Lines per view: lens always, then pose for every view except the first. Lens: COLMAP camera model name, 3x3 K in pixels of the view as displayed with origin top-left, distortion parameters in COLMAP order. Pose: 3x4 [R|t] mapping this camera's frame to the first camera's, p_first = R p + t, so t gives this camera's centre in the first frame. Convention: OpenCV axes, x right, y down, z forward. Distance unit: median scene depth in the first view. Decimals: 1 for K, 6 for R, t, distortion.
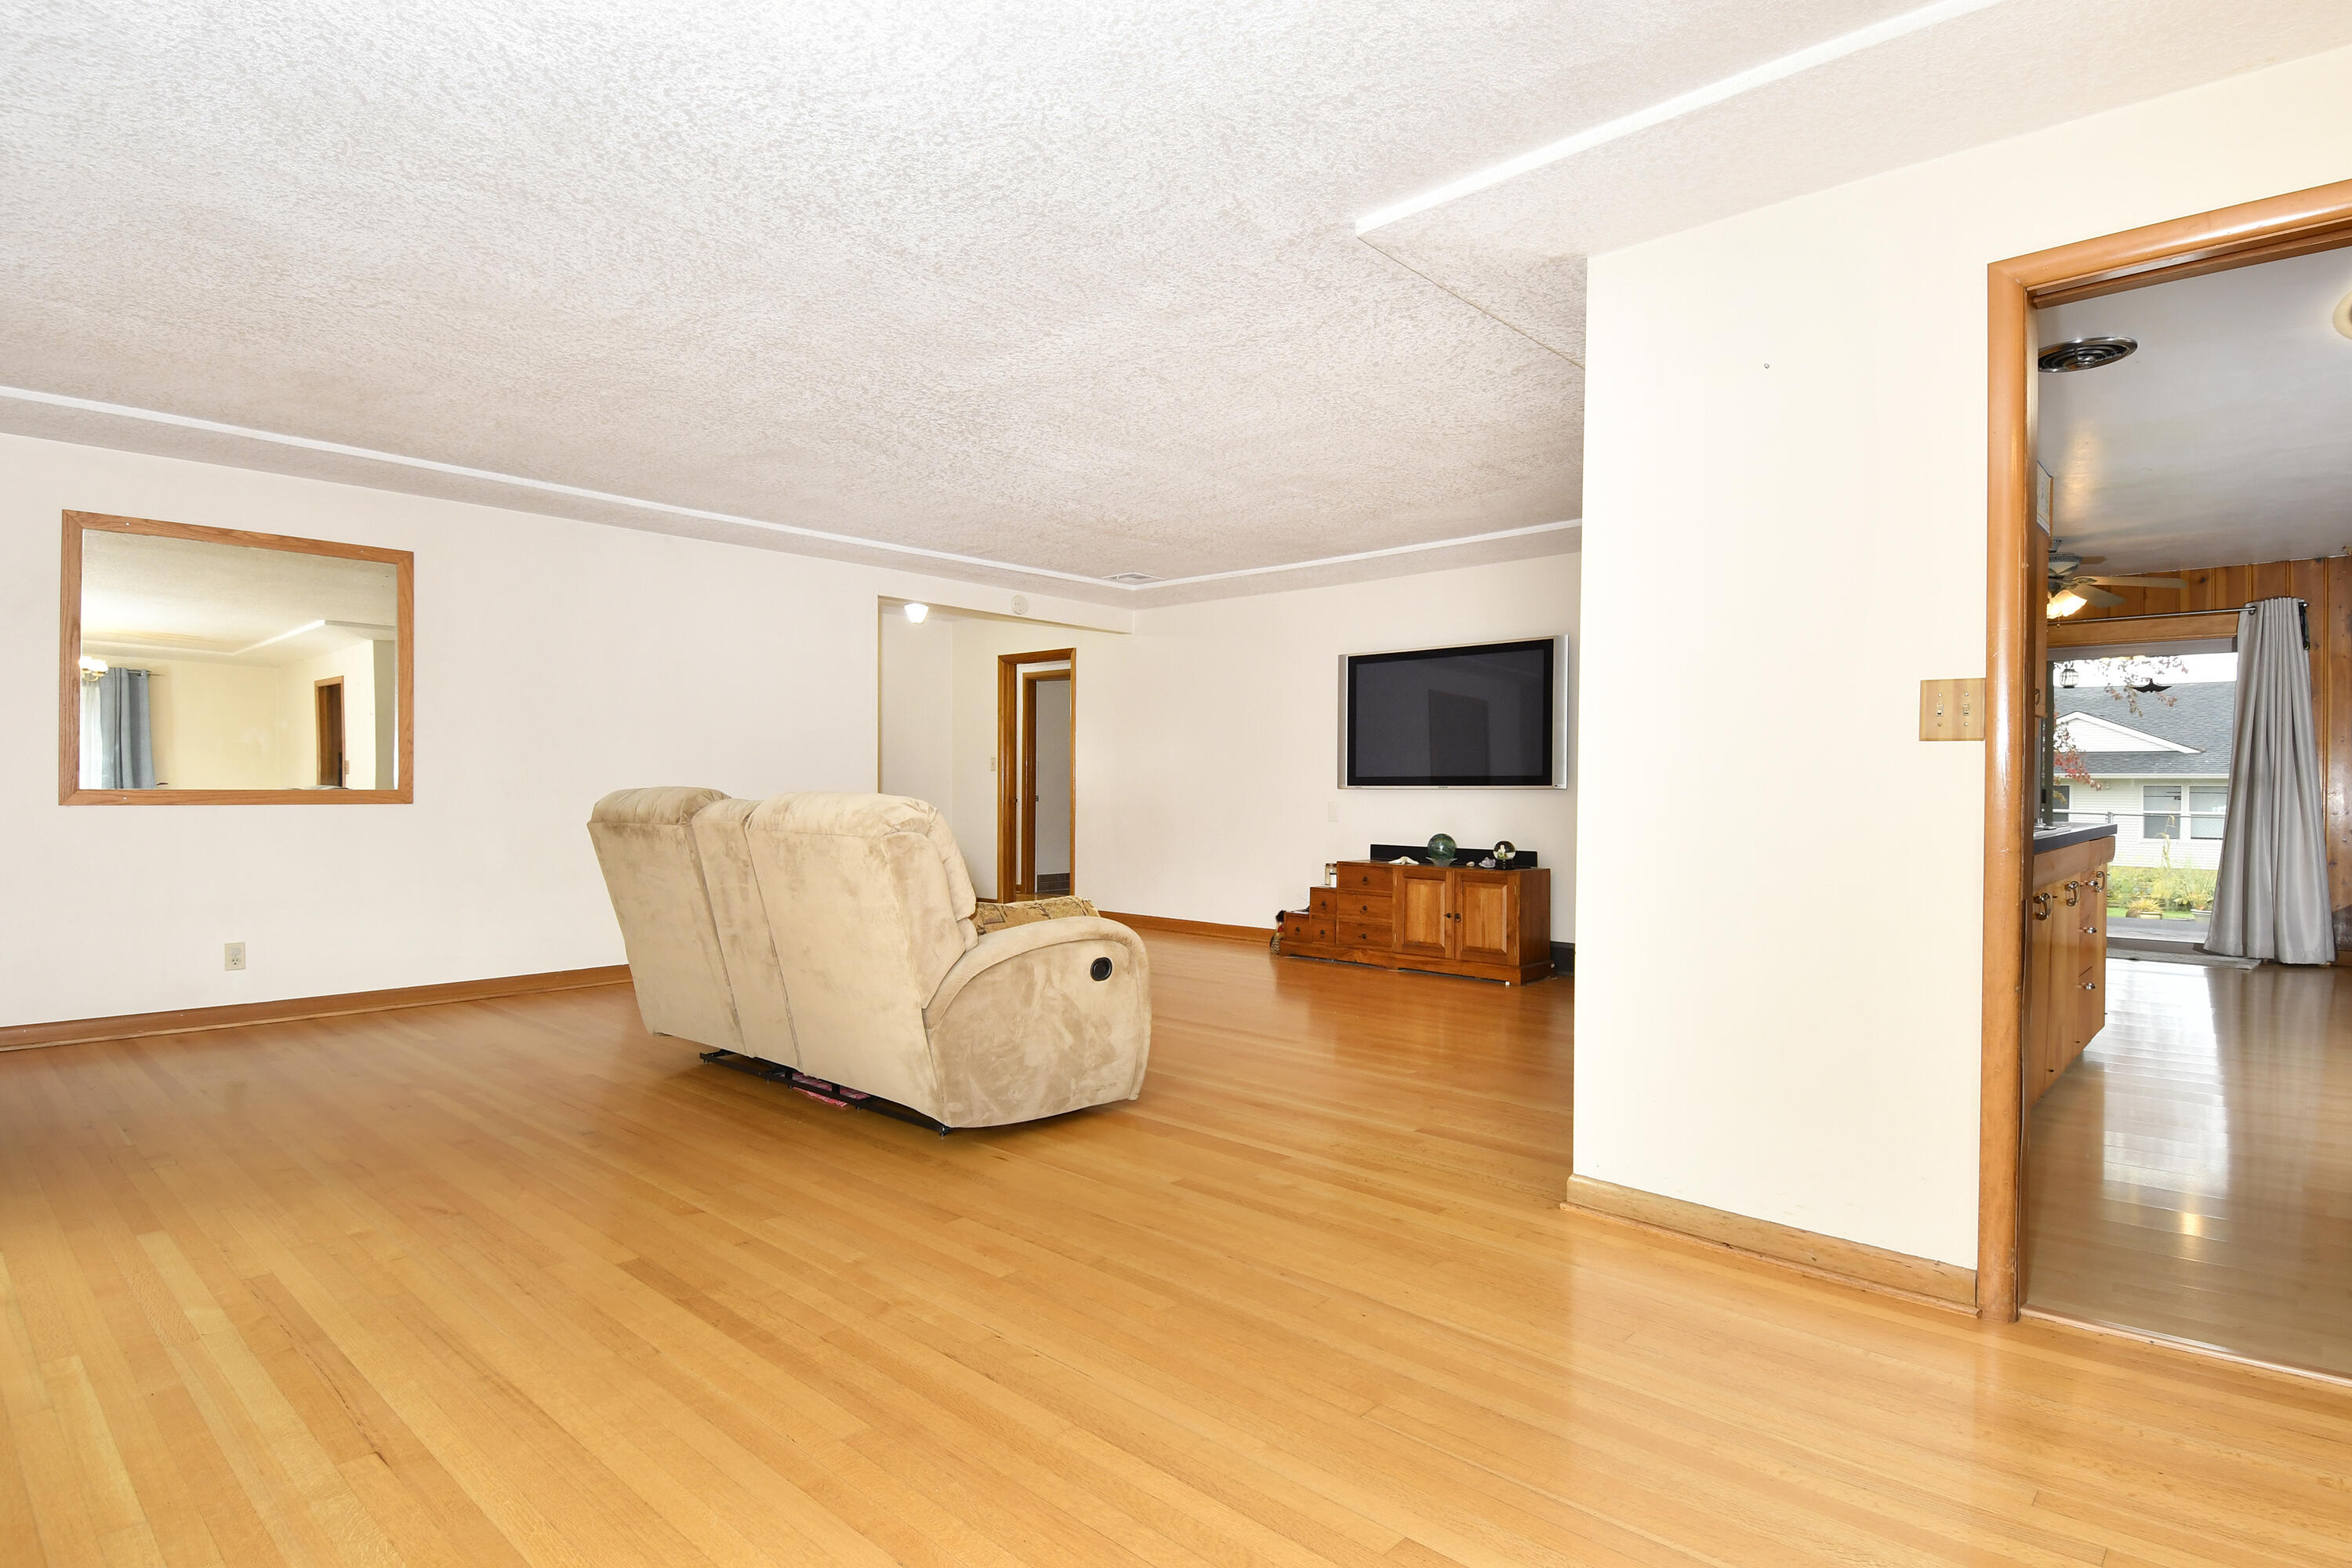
lens RADIAL K [[1234.8, 0, 1223.0], [0, 1234.8, 793.7], [0, 0, 1]] dist [0.031177, -0.034625]
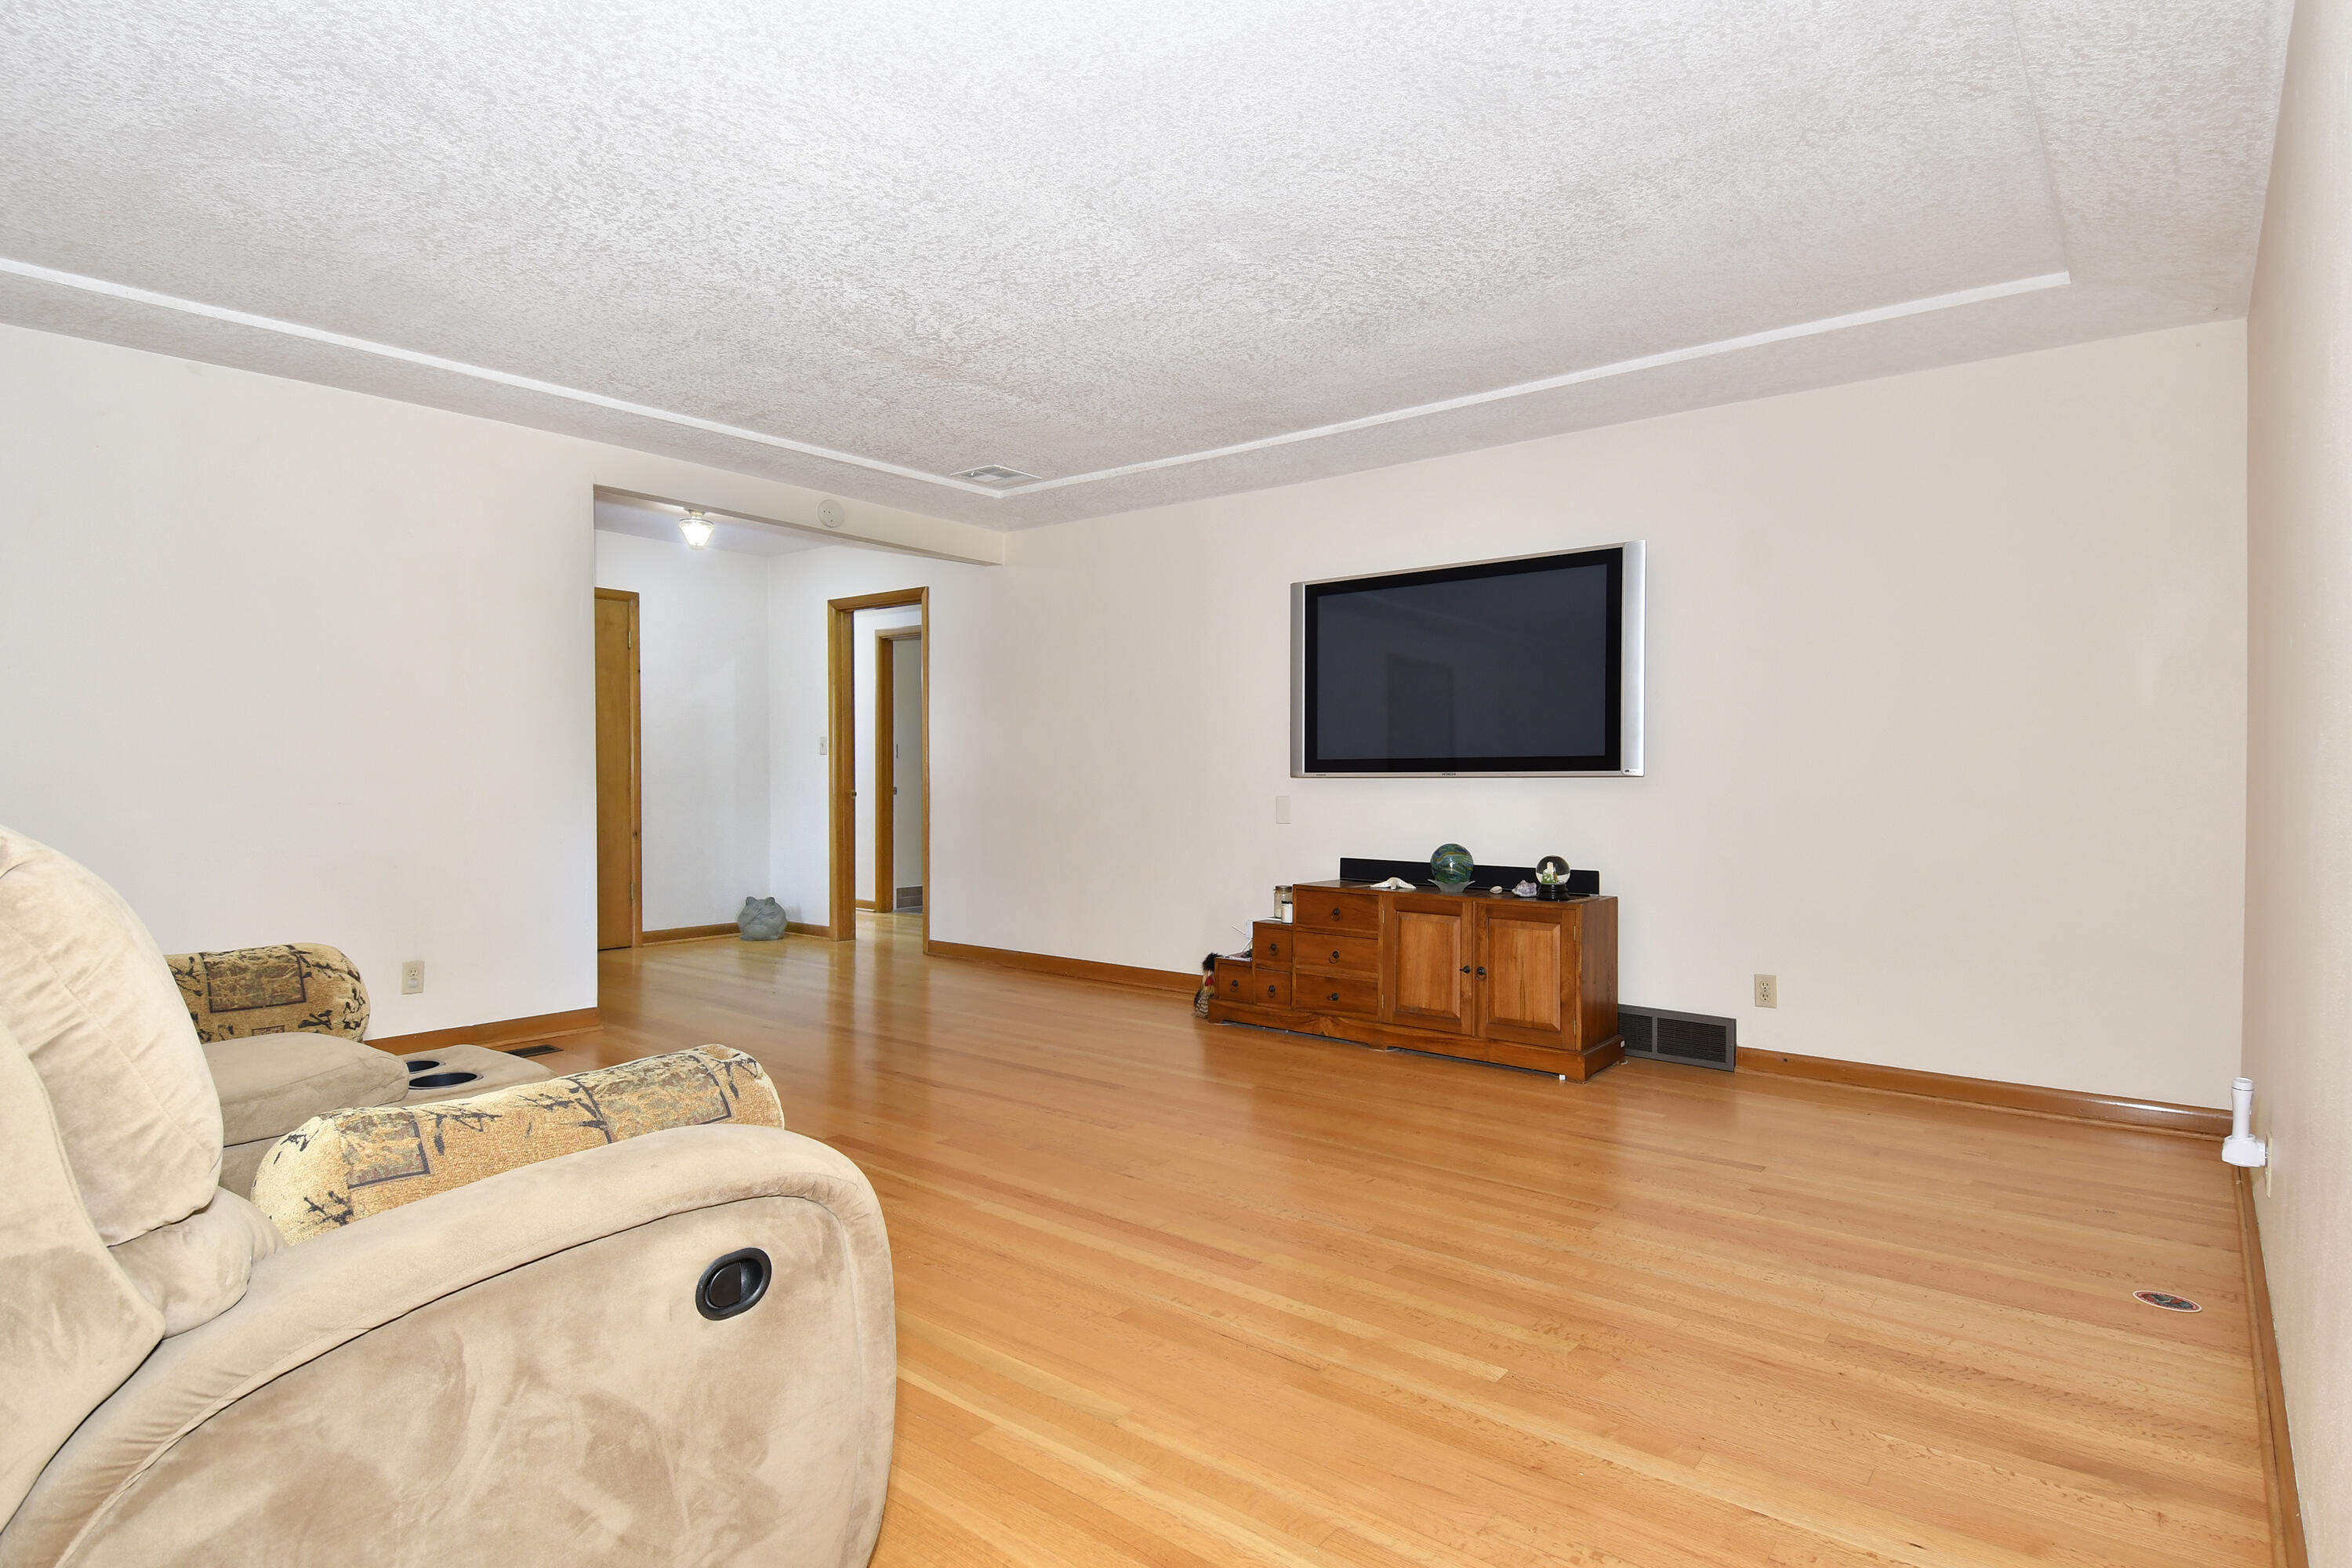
lens RADIAL K [[1234.8, 0, 1212.8], [0, 1234.8, 796.5], [0, 0, 1]] dist [0.031177, -0.034625]
pose [[0.998424, -0.005024, 0.055896, 0.011373], [0.004333, 0.999913, 0.012474, -0.002064], [-0.055953, -0.012212, 0.998359, 0.342614]]
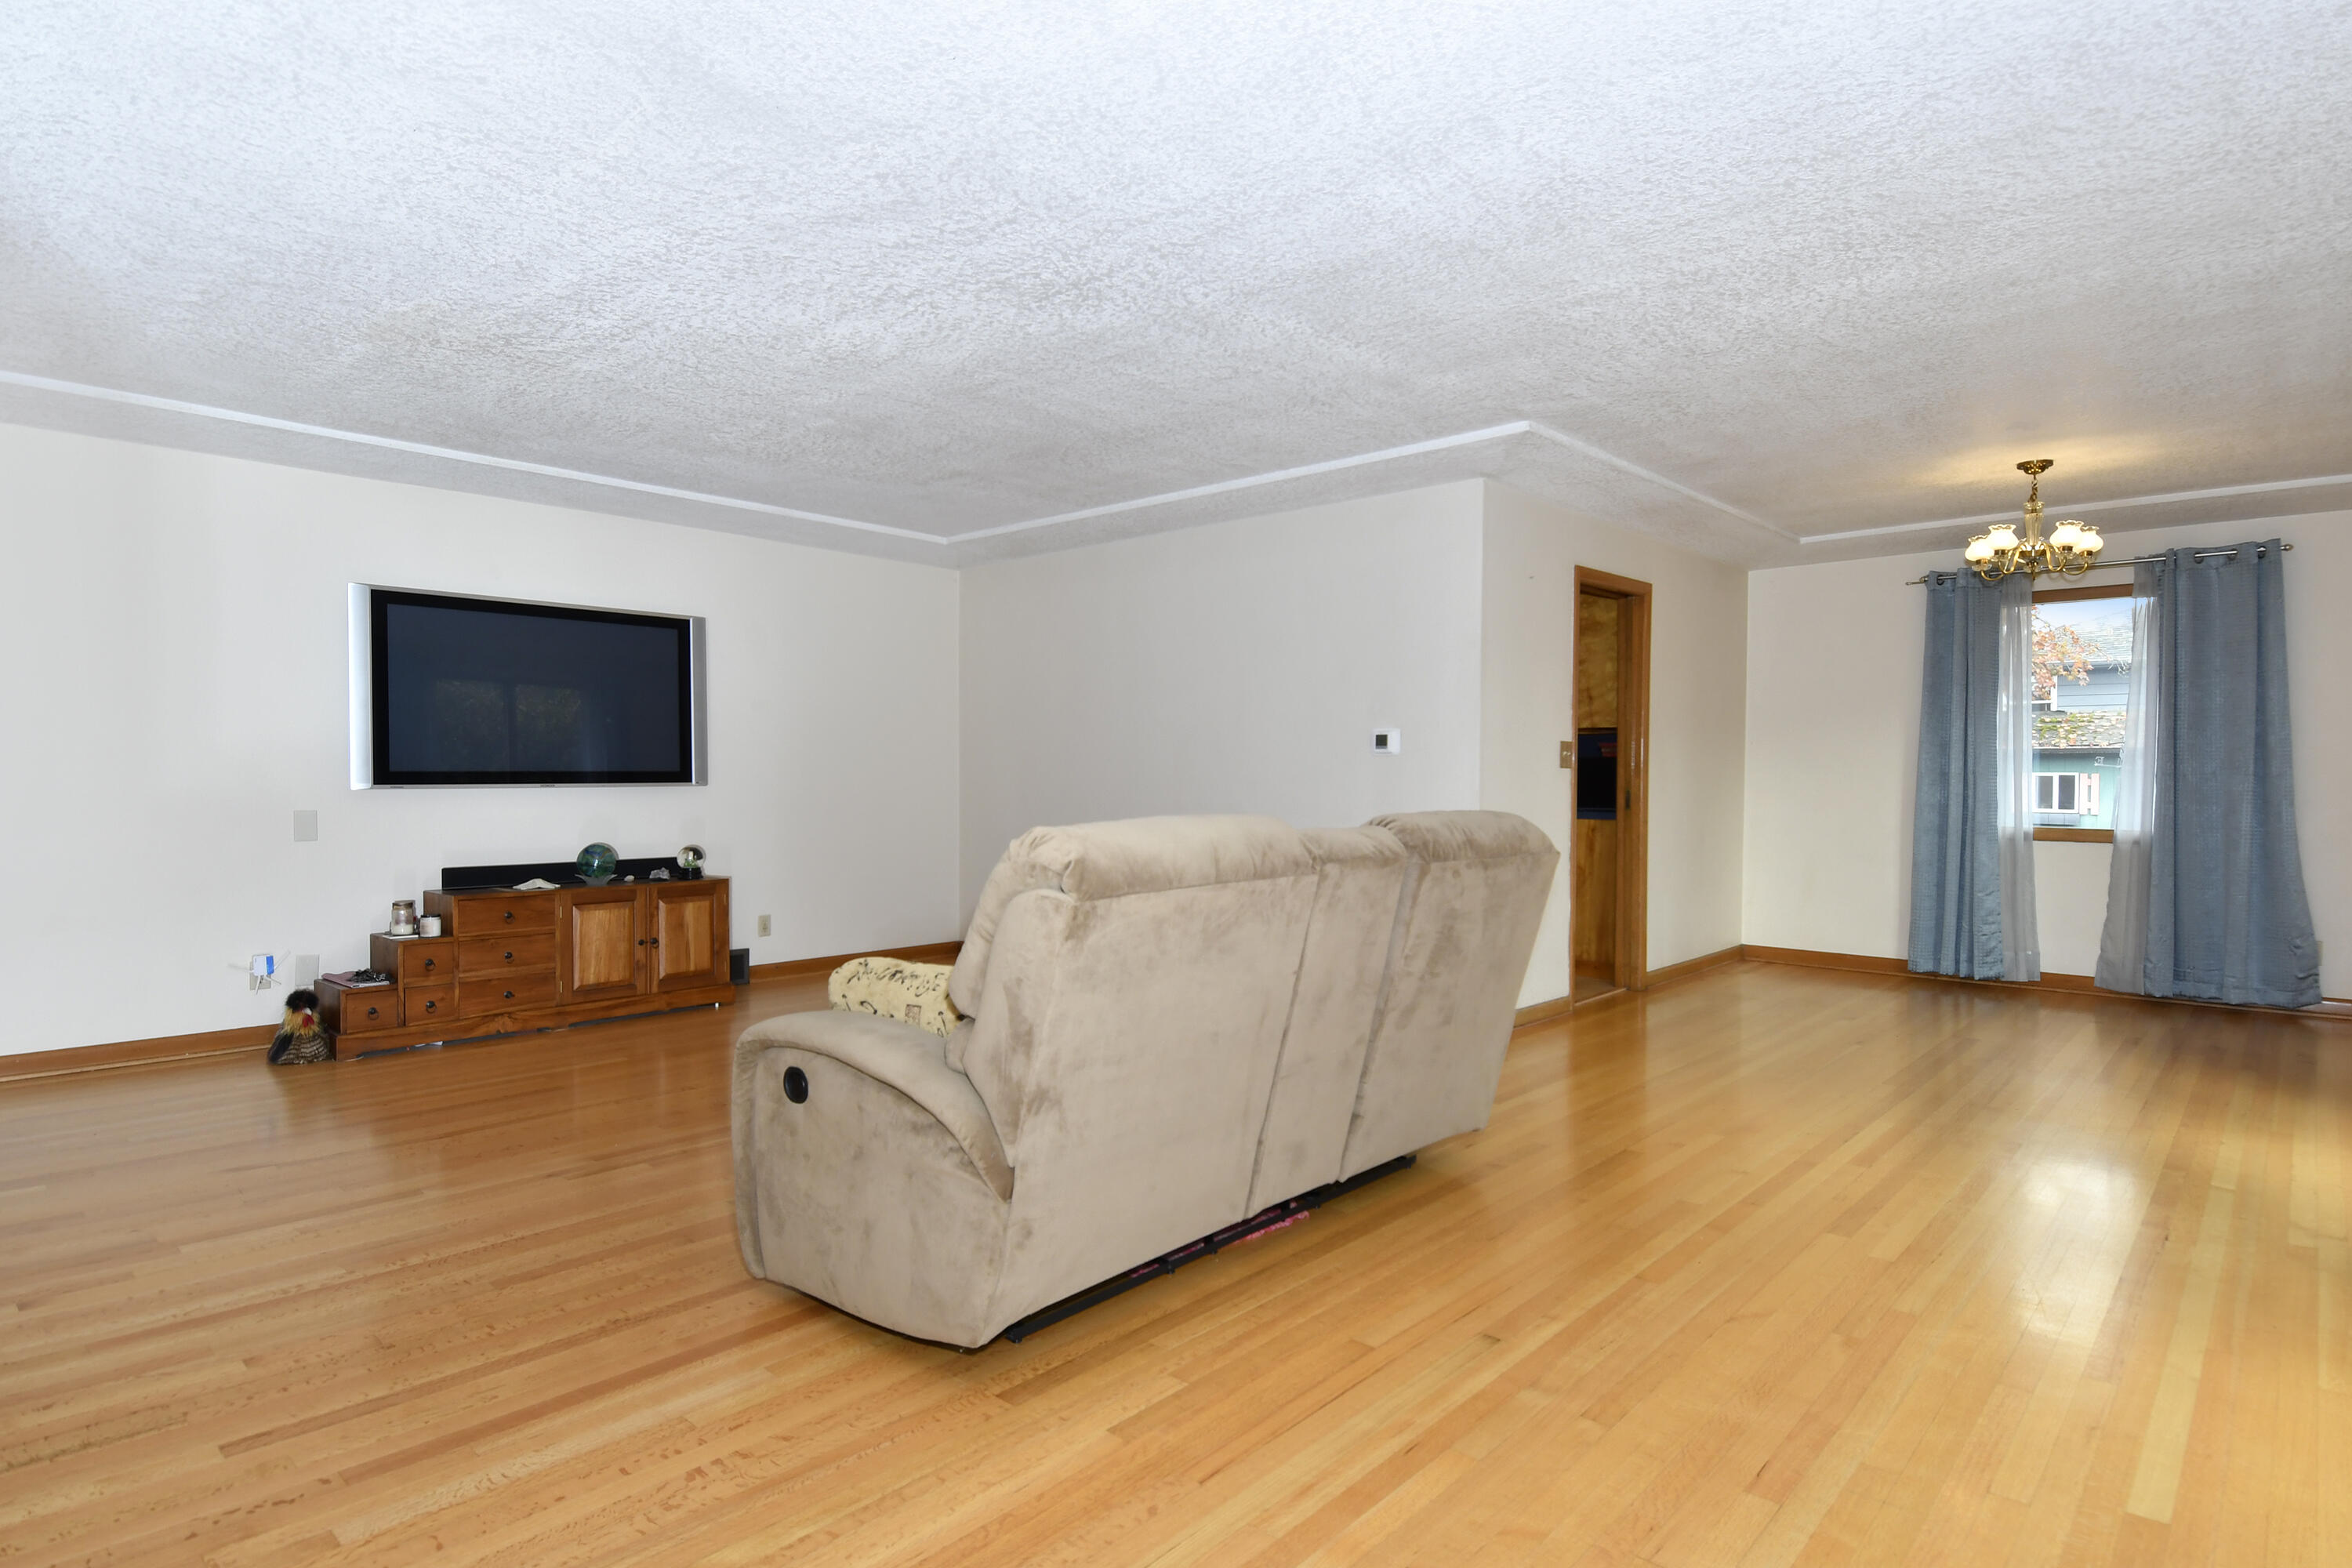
lens RADIAL K [[1234.8, 0, 1193.3], [0, 1234.8, 797.8], [0, 0, 1]] dist [0.031177, -0.034625]
pose [[0.006842, -0.026037, 0.999638, -0.616062], [0.000781, 0.999661, 0.026033, -0.018006], [-0.999976, 0.000602, 0.006860, 0.609062]]
